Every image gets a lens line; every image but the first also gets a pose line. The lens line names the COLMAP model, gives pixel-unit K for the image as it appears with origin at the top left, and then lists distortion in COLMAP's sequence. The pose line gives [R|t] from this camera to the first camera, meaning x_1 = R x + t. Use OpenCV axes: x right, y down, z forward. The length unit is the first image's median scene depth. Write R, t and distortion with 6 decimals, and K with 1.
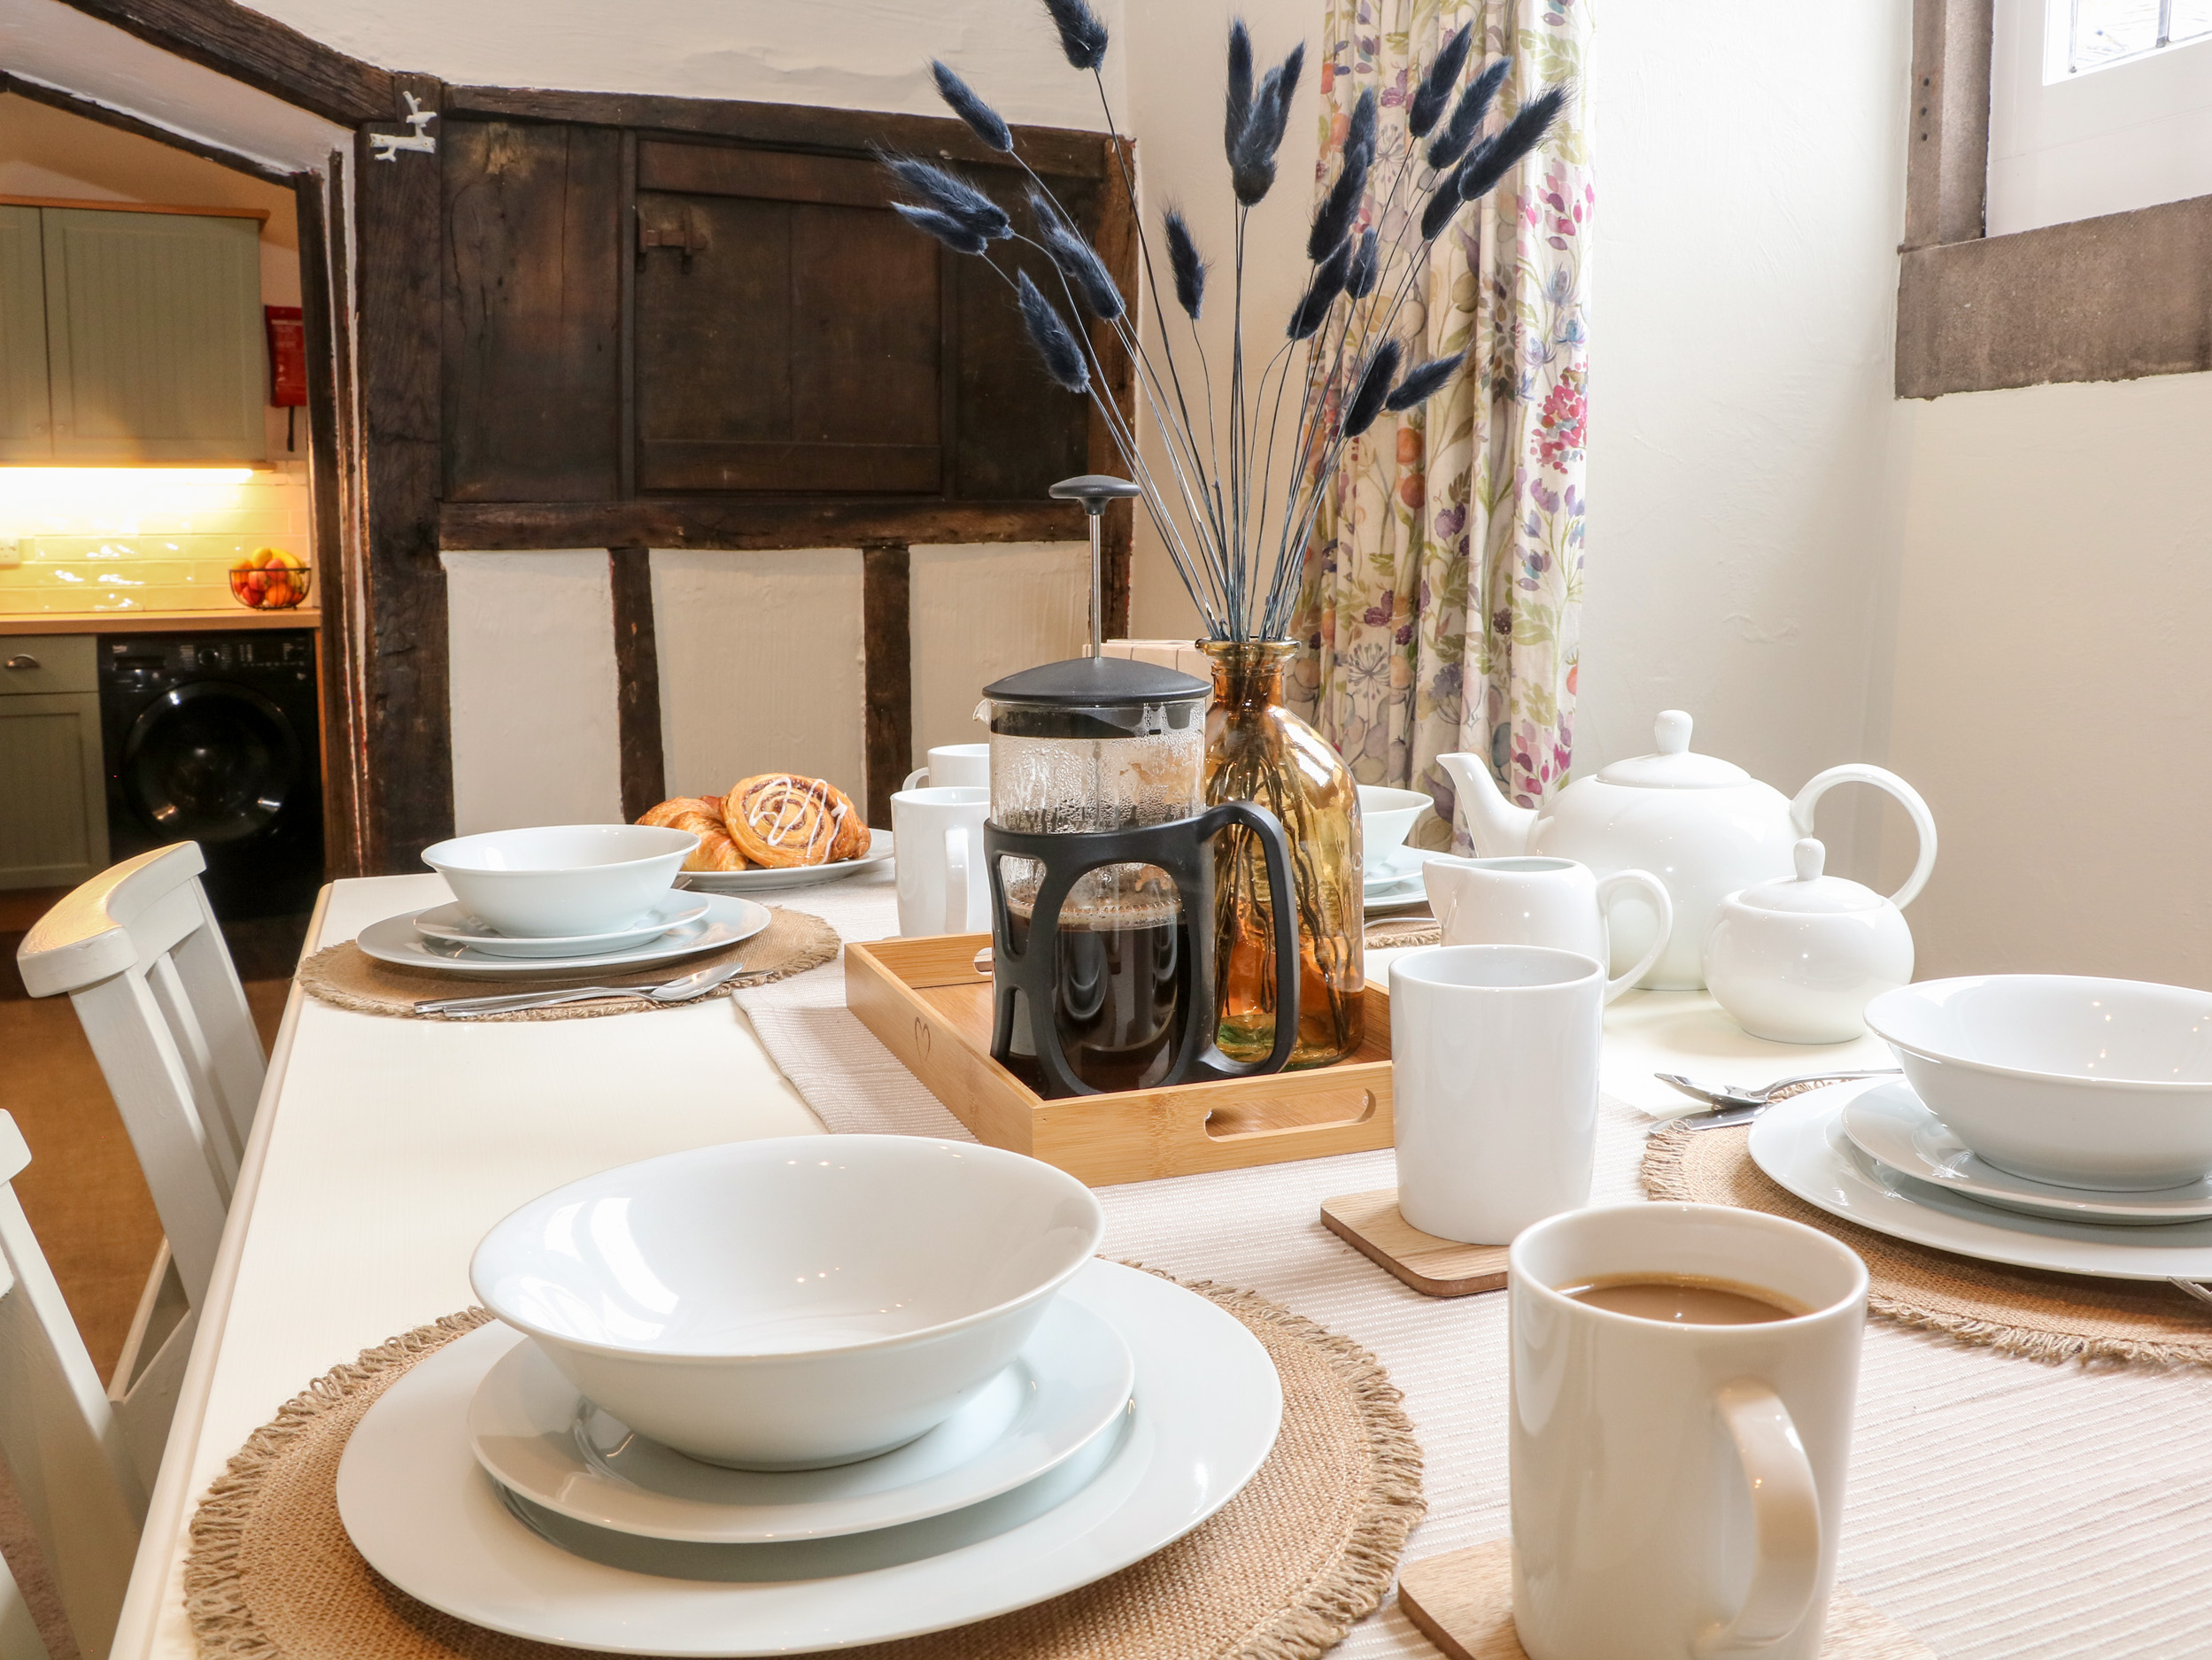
lens RADIAL K [[2055.0, 0, 1106.0], [0, 2055.0, 830.0], [0, 0, 1]] dist [-0.164521, 0.139217]
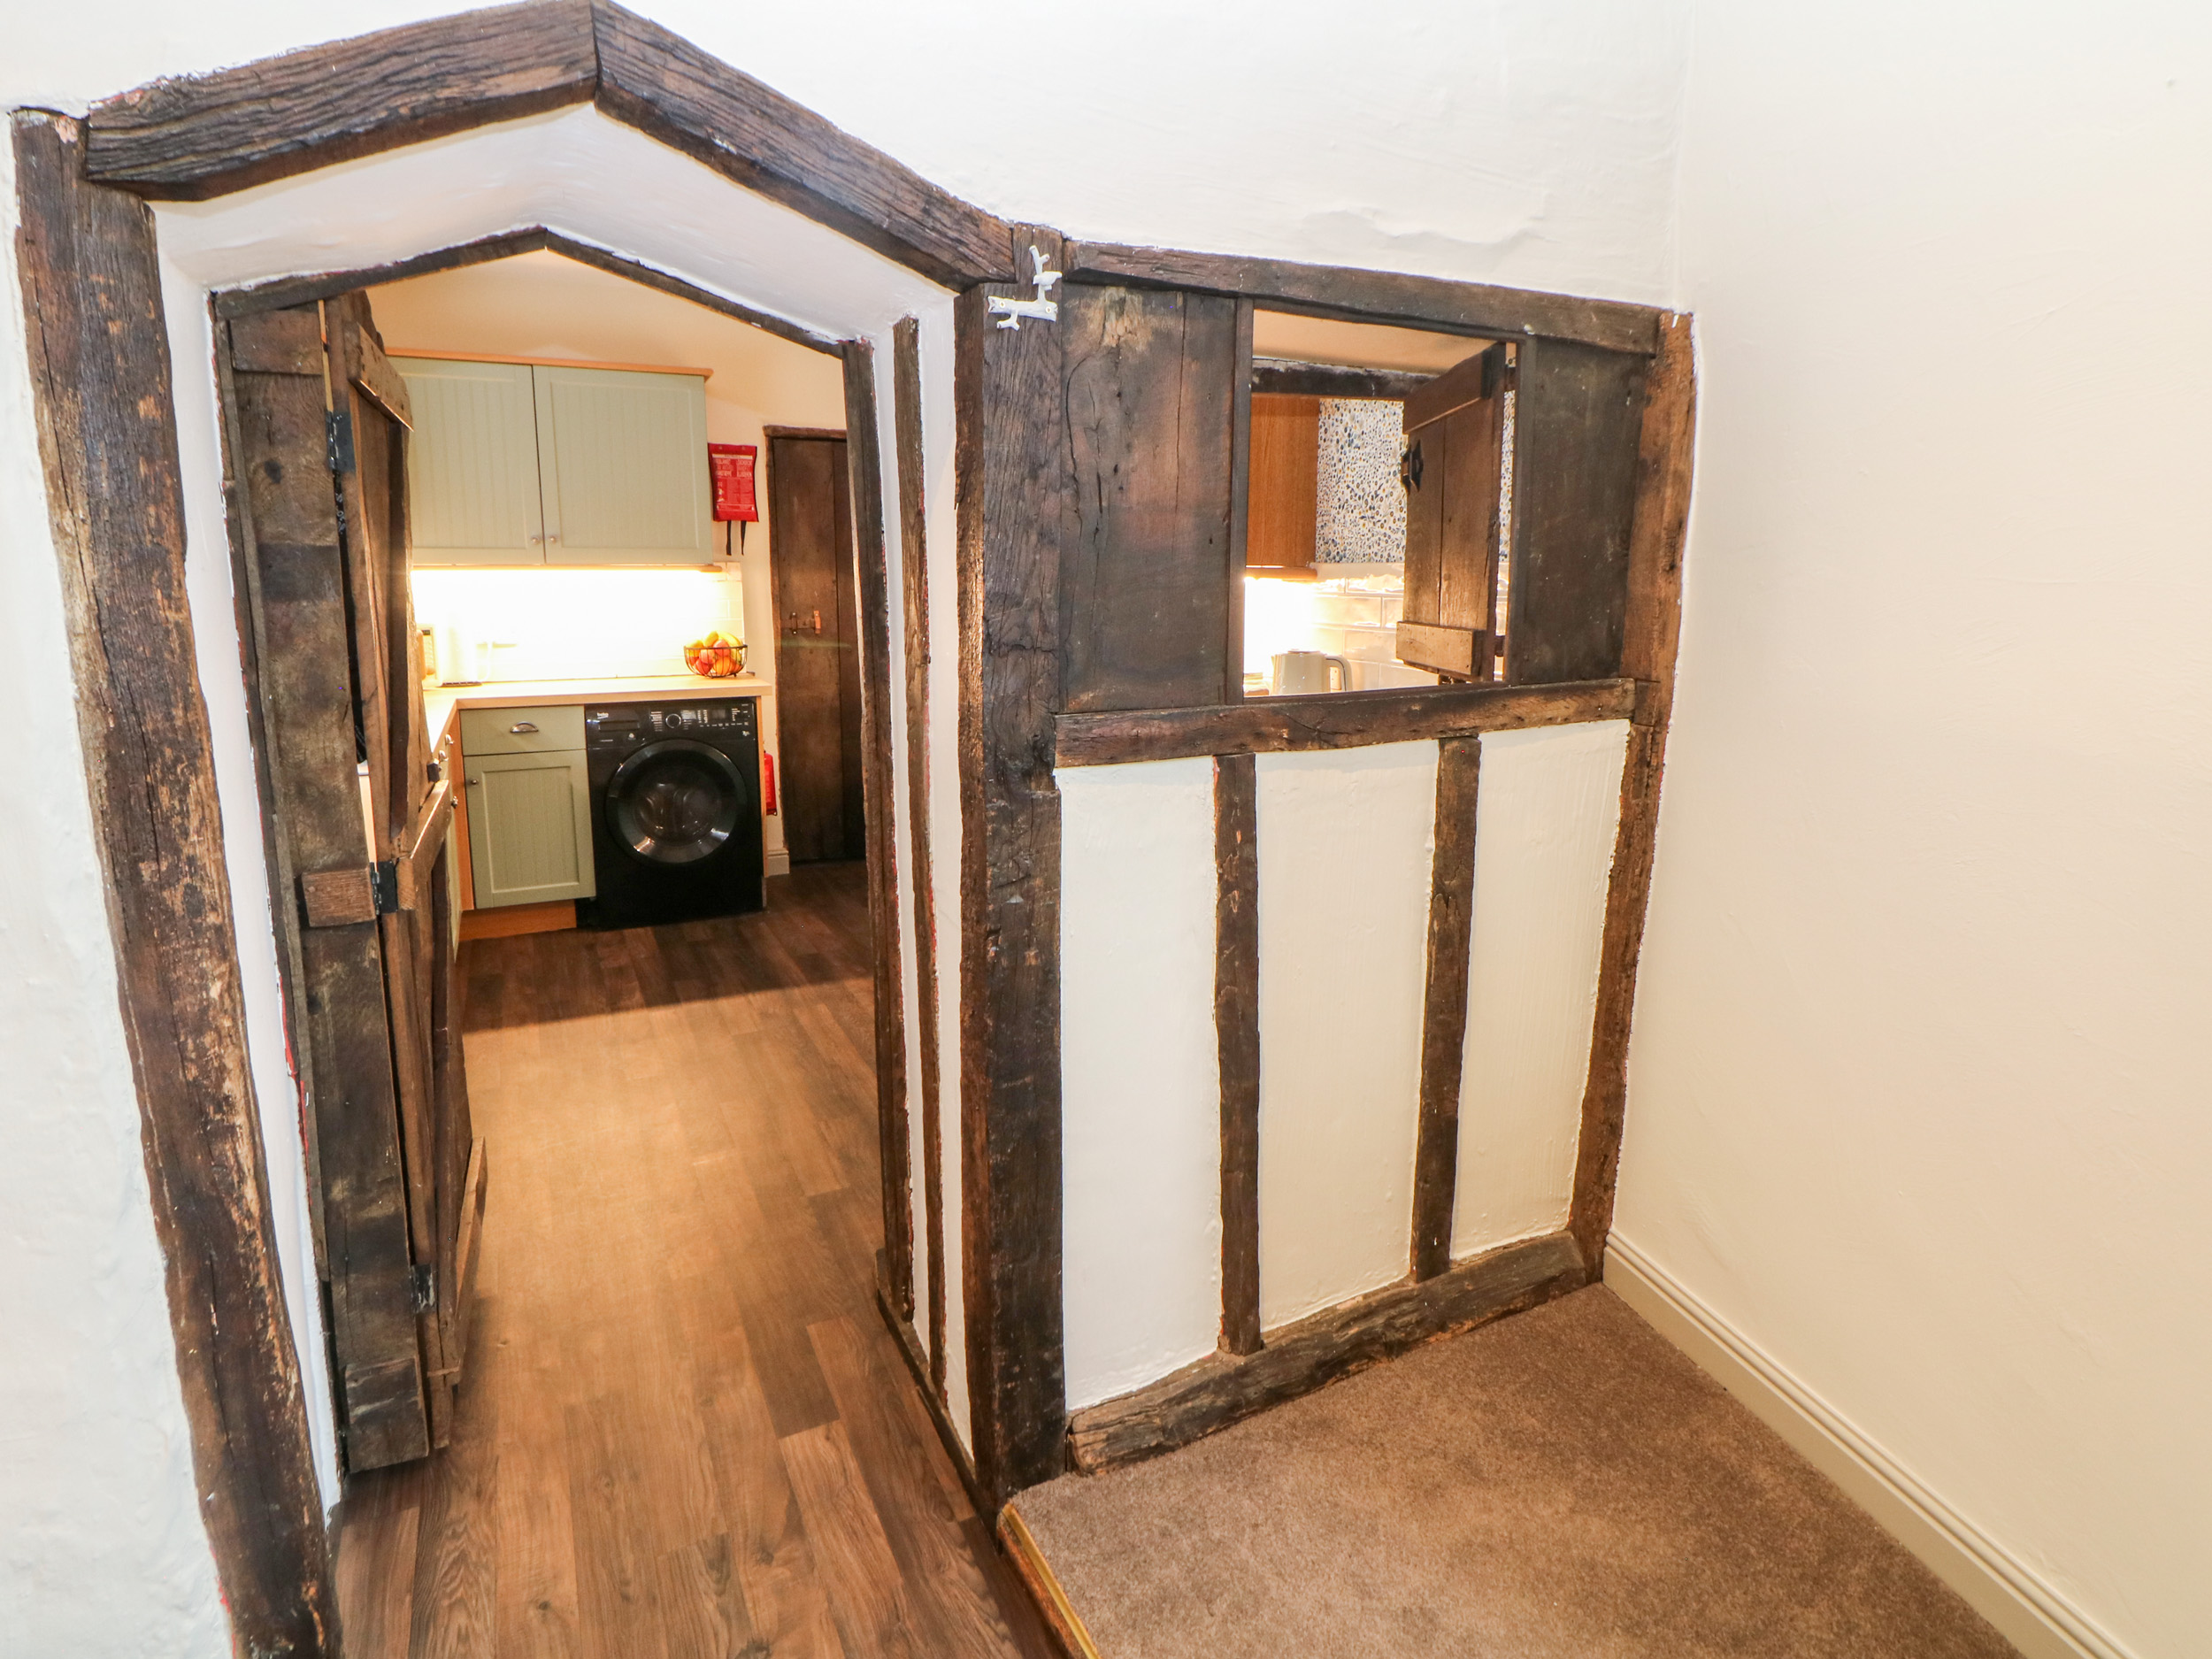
lens RADIAL K [[1221.3, 0, 1117.6], [0, 1221.3, 767.9], [0, 0, 1]] dist [-0.003458, -0.011753]
pose [[0.999562, 0.003225, -0.029425, -0.286629], [-0.002597, 0.999769, 0.021342, -0.151303], [0.029487, -0.021256, 0.999339, 0.449924]]
